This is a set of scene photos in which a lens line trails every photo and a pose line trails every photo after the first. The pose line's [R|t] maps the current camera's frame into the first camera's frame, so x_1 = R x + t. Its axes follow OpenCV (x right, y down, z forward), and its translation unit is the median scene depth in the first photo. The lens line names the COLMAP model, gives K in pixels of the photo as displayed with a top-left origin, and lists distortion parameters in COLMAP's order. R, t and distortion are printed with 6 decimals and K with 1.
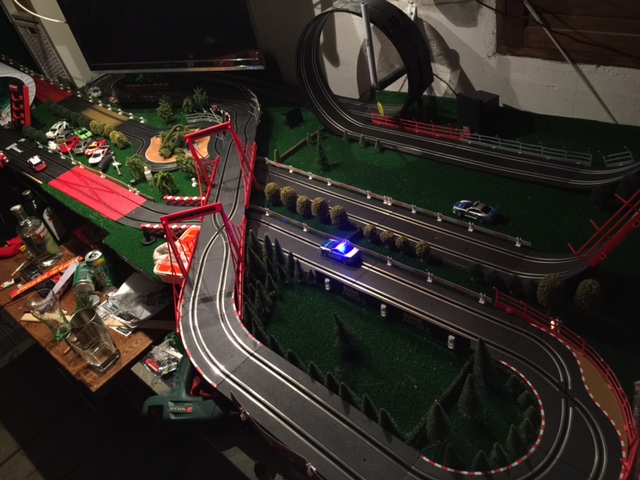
lens RADIAL K [[545.0, 0, 320.0], [0, 545.0, 240.0], [0, 0, 1]] dist [0.087498, -0.124291]
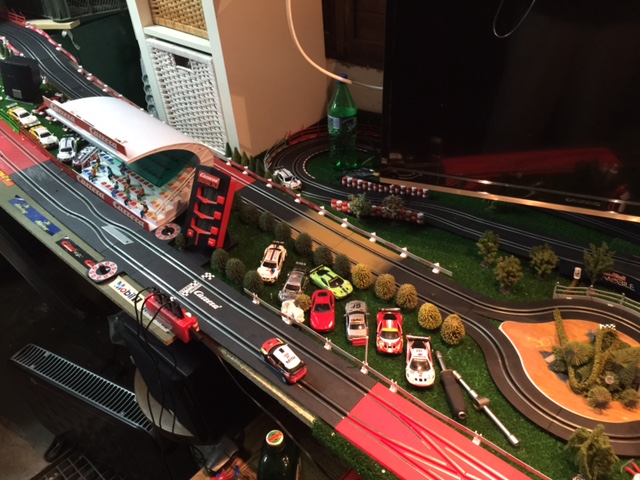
lens RADIAL K [[545.0, 0, 320.0], [0, 545.0, 240.0], [0, 0, 1]] dist [0.087498, -0.124291]
pose [[0.987301, 0.119297, 0.104899, -0.537100], [-0.115295, 0.992381, -0.043447, -0.224096], [-0.109283, 0.030801, 0.993533, 0.501968]]
